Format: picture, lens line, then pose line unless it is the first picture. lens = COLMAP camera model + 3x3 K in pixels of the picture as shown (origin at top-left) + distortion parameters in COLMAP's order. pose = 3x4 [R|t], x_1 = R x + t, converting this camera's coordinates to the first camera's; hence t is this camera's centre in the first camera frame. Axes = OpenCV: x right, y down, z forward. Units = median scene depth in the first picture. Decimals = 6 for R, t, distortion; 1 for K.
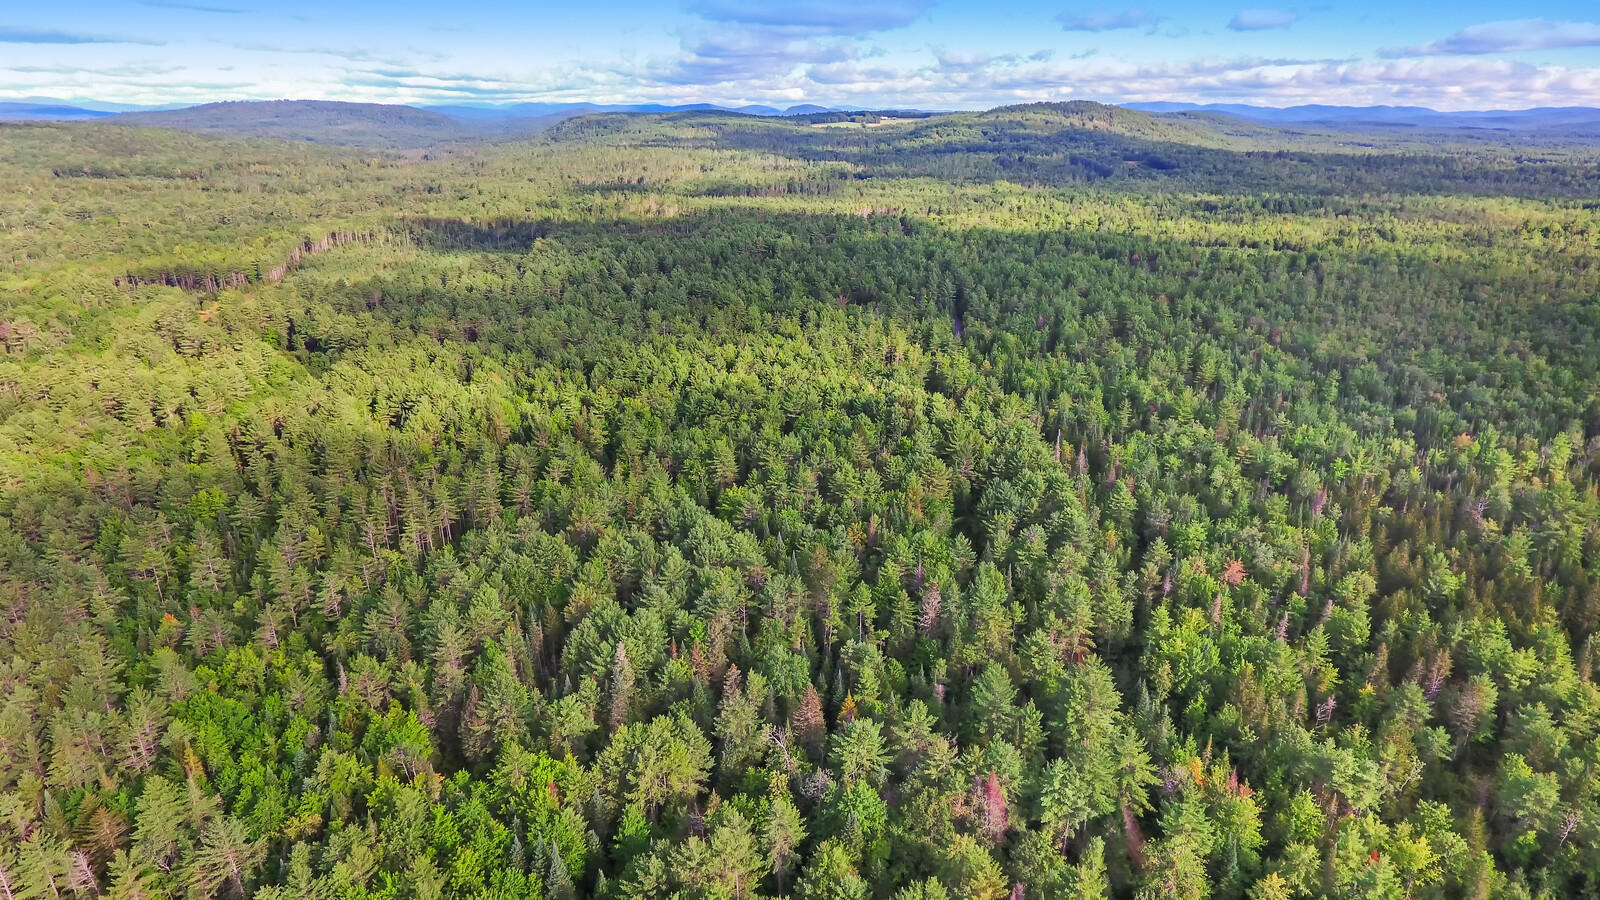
lens RADIAL K [[940.9, 0, 787.4], [0, 940.9, 450.5], [0, 0, 1]] dist [-0.005490, 0.000261]
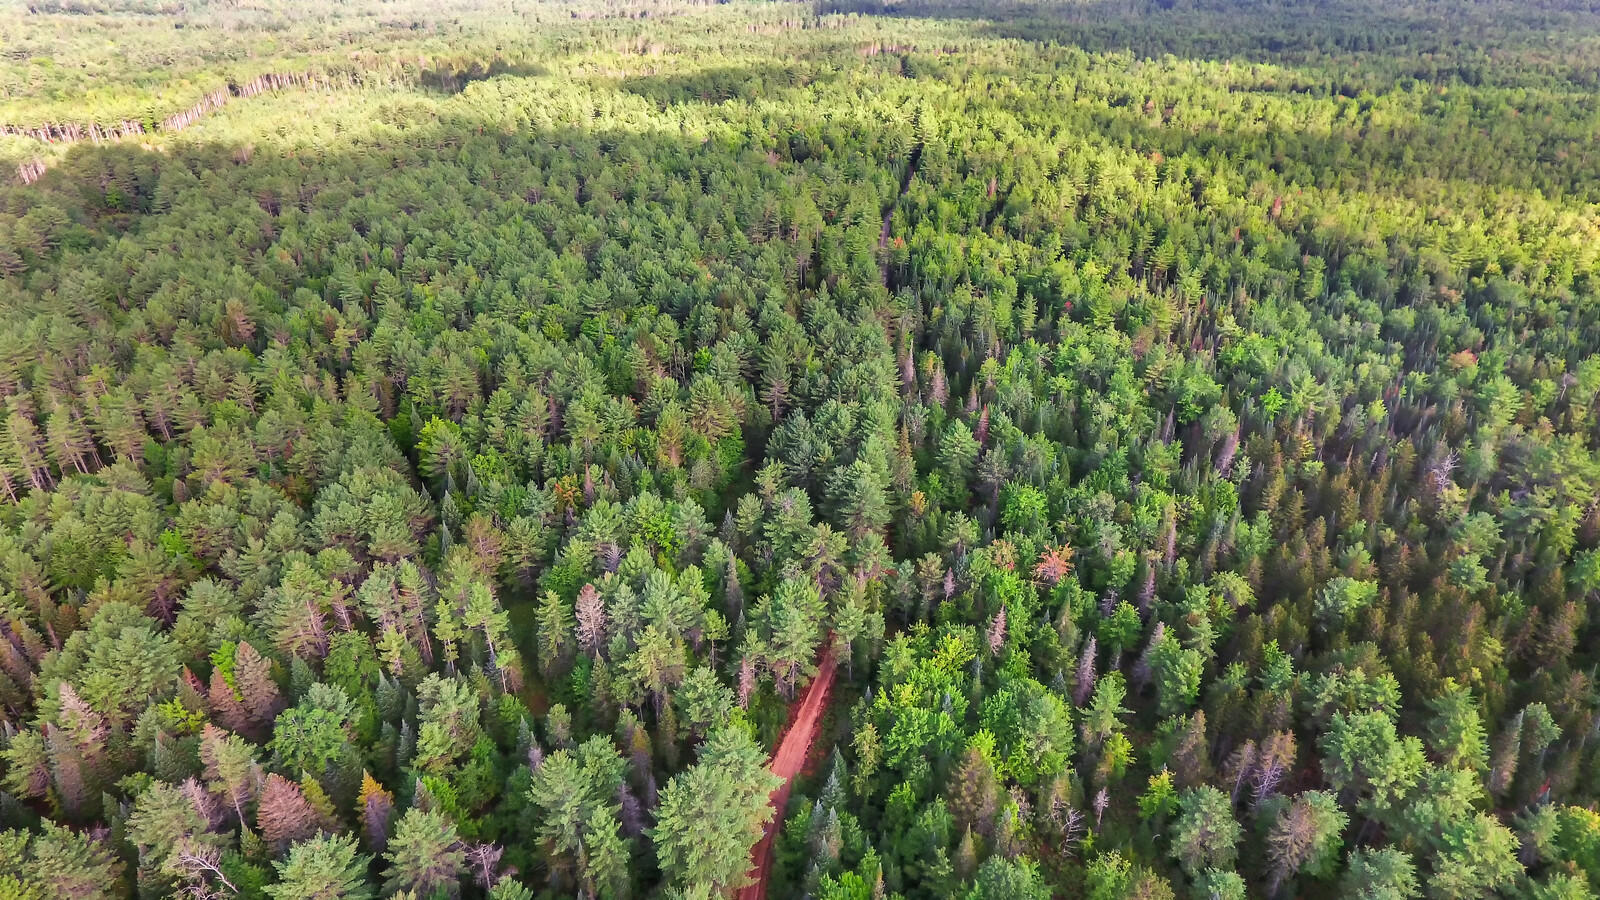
lens RADIAL K [[940.9, 0, 787.4], [0, 940.9, 450.5], [0, 0, 1]] dist [-0.005490, 0.000261]
pose [[0.997922, 0.024063, -0.059764, 0.239029], [-0.014695, 0.988195, 0.152498, -0.049887], [0.062728, -0.151303, 0.986495, 0.219162]]
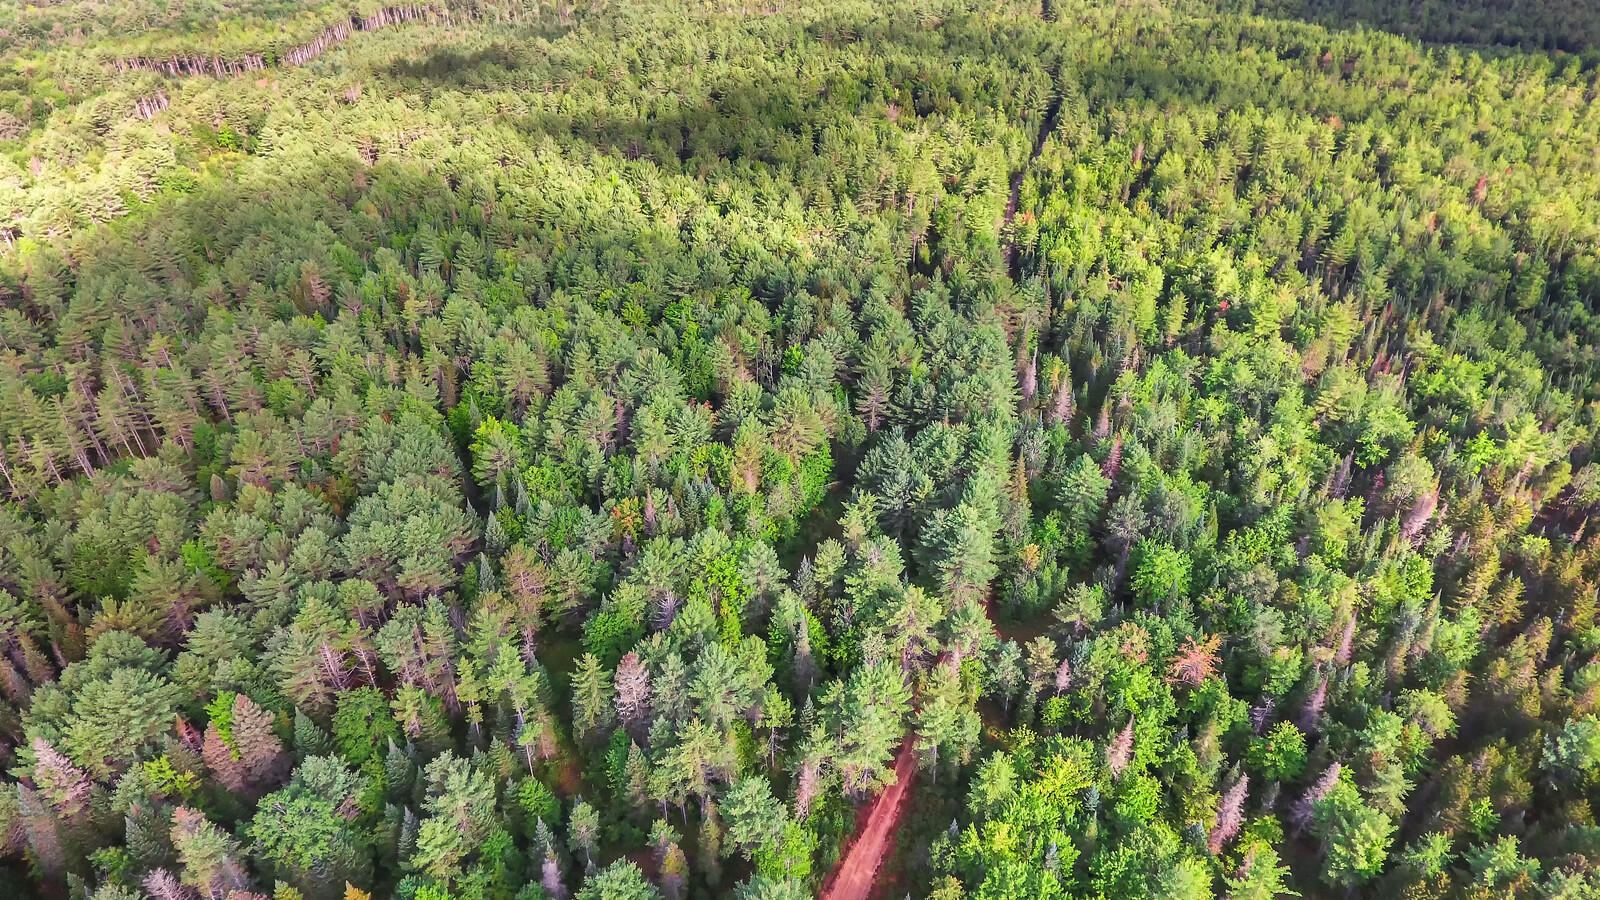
lens RADIAL K [[940.9, 0, 787.4], [0, 940.9, 450.5], [0, 0, 1]] dist [-0.005490, 0.000261]
pose [[0.981718, 0.091356, -0.166984, 0.237527], [-0.054260, 0.975208, 0.214534, -0.086014], [0.182443, -0.201551, 0.962337, 0.315957]]
